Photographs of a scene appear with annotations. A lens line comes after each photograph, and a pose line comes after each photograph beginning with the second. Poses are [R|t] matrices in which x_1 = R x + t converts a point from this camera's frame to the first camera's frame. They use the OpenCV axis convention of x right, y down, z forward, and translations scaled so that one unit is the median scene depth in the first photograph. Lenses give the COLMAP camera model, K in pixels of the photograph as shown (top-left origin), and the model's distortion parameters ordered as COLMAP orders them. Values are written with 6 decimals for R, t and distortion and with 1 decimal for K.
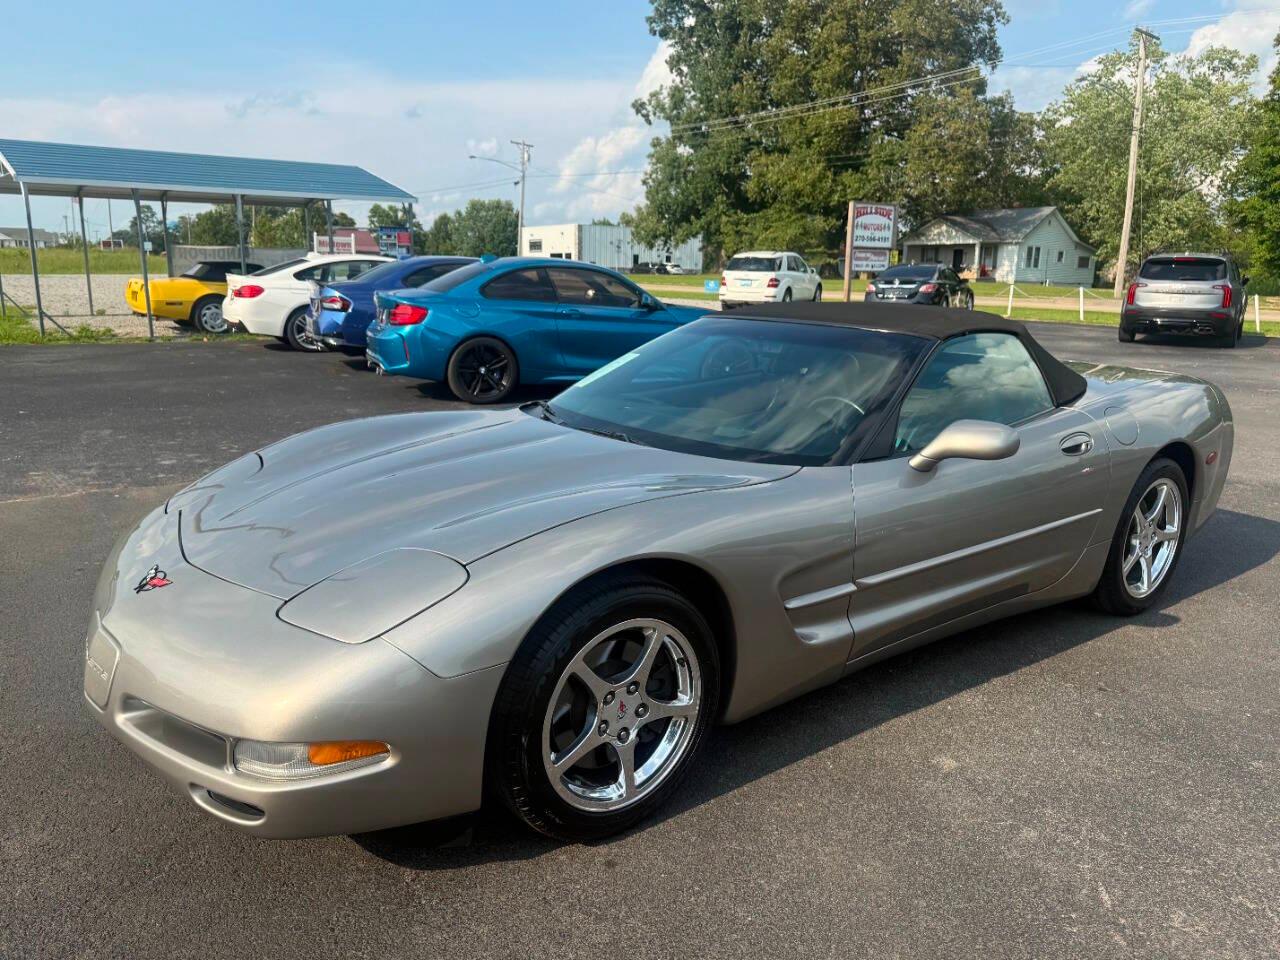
lens RADIAL K [[983.1, 0, 640.0], [0, 983.1, 480.0], [0, 0, 1]] dist [0.051641, -0.075236]
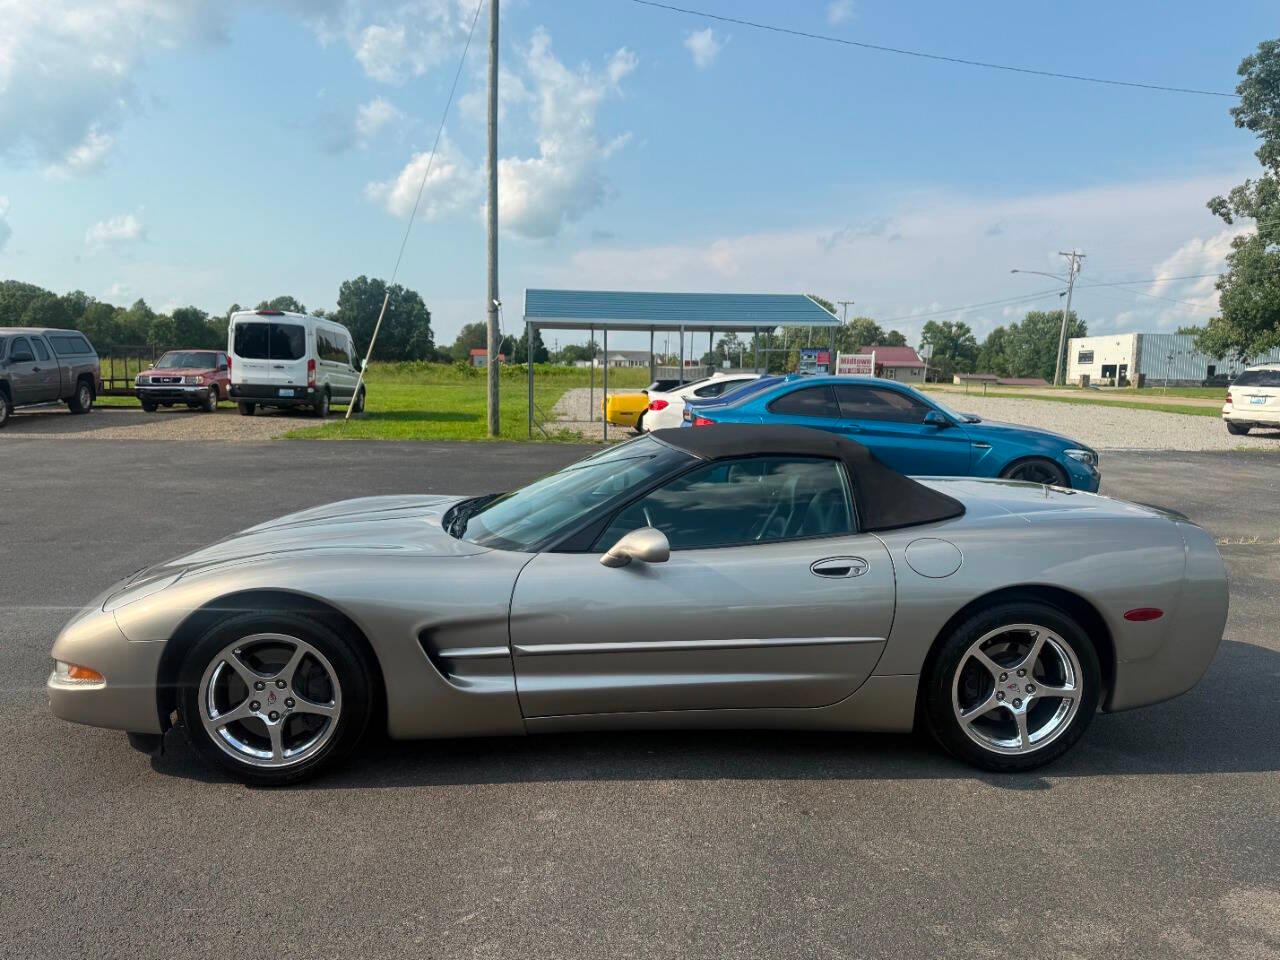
lens RADIAL K [[977.9, 0, 642.6], [0, 977.9, 483.4], [0, 0, 1]] dist [0.052724, -0.073935]
pose [[0.827257, 0.059542, -0.558660, 0.146449], [-0.118436, 0.990505, -0.069809, -0.005101], [0.549199, 0.123916, 0.826454, 0.007325]]
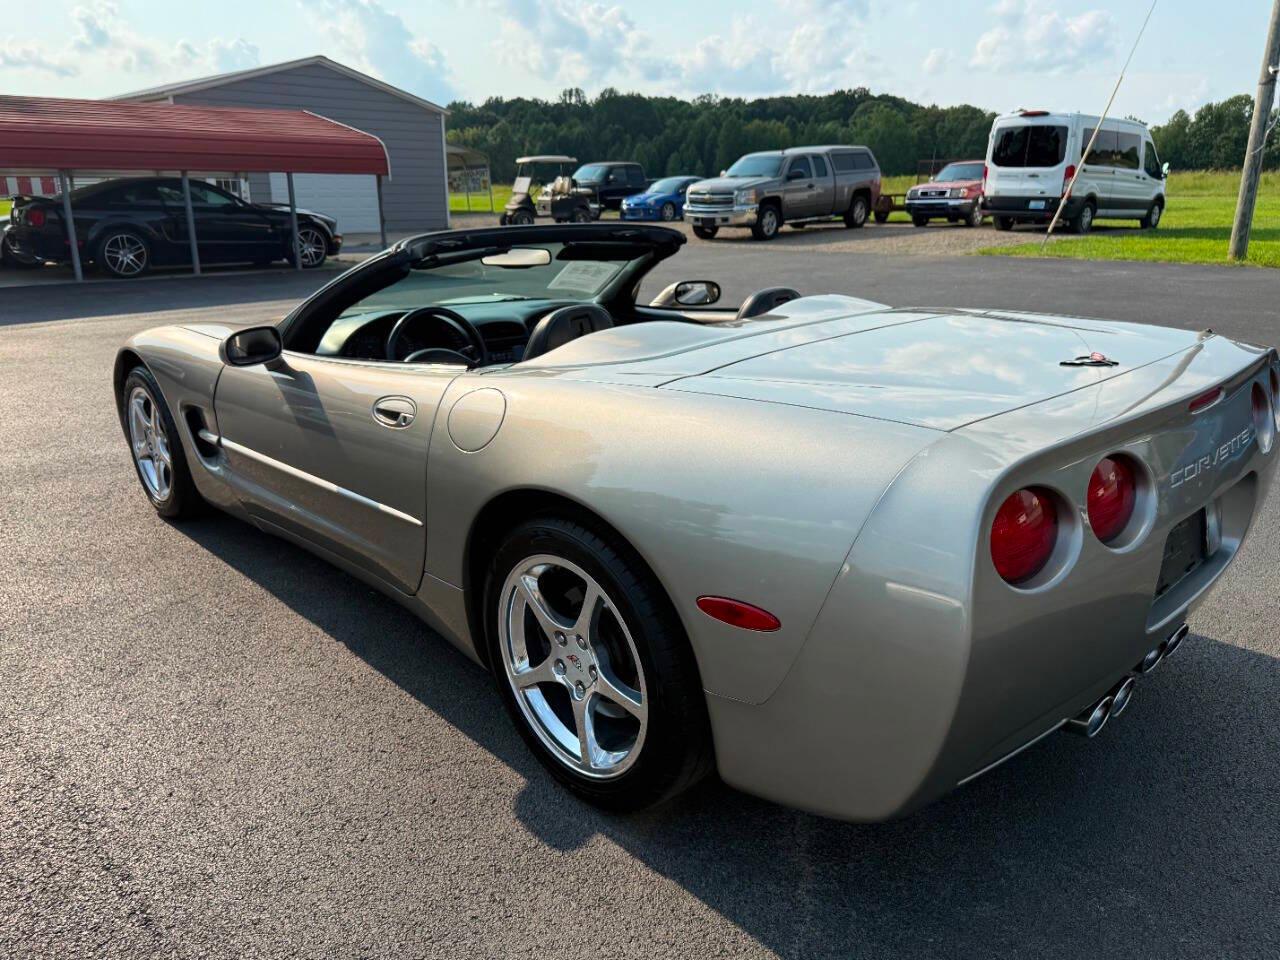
lens RADIAL K [[984.5, 0, 638.5], [0, 984.5, 482.9], [0, 0, 1]] dist [0.025542, -0.029408]
pose [[0.041923, 0.266168, -0.963015, 0.209634], [-0.193362, 0.947801, 0.253545, -0.040120], [0.980231, 0.175581, 0.091202, 0.222549]]
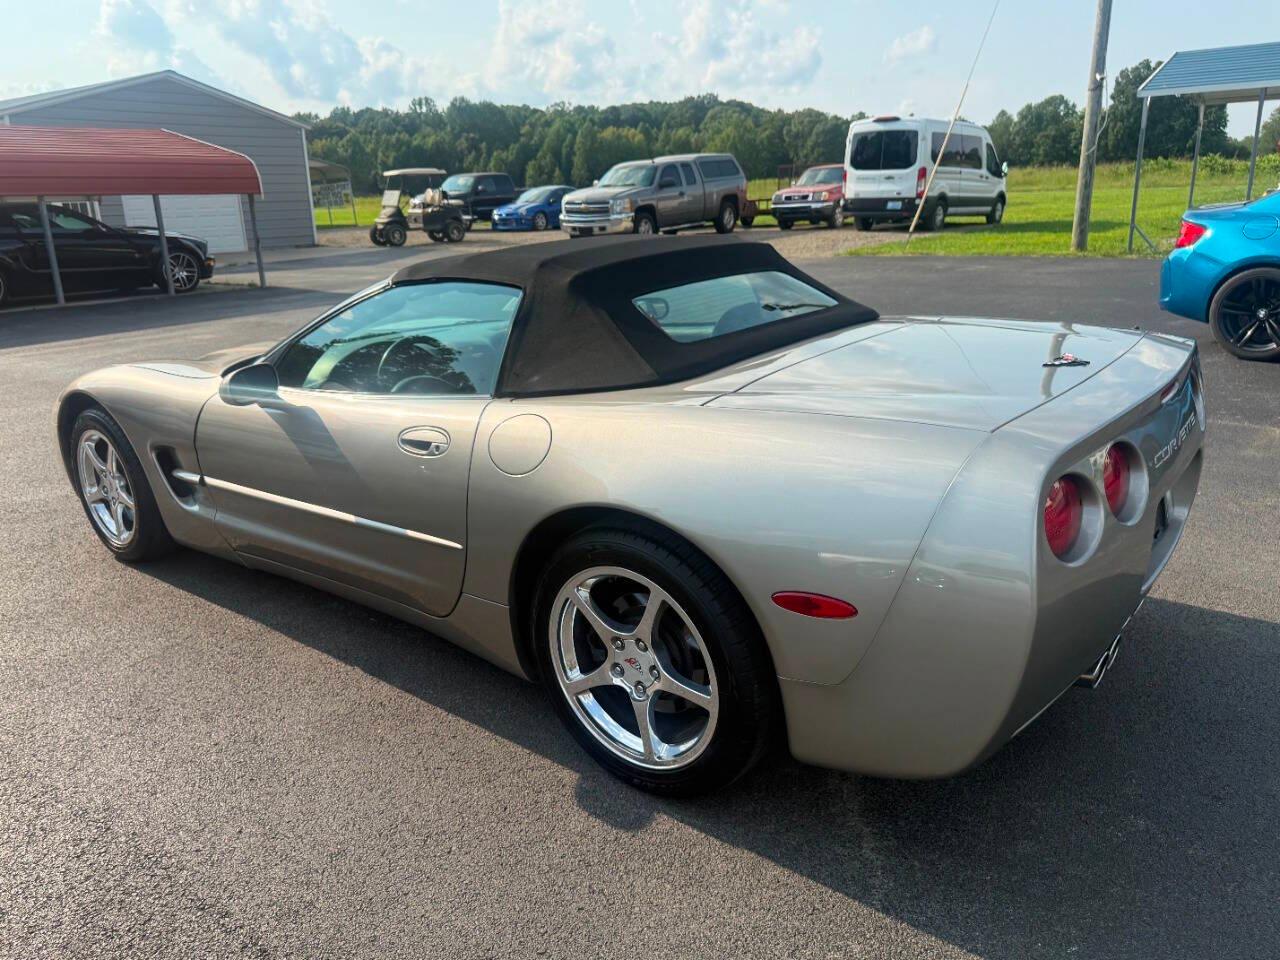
lens RADIAL K [[977.9, 0, 642.6], [0, 977.9, 483.4], [0, 0, 1]] dist [0.052724, -0.073935]
pose [[0.188046, 0.254943, -0.948495, 0.215853], [-0.161567, 0.960597, 0.226164, -0.039554], [0.968780, 0.110716, 0.221826, 0.198845]]
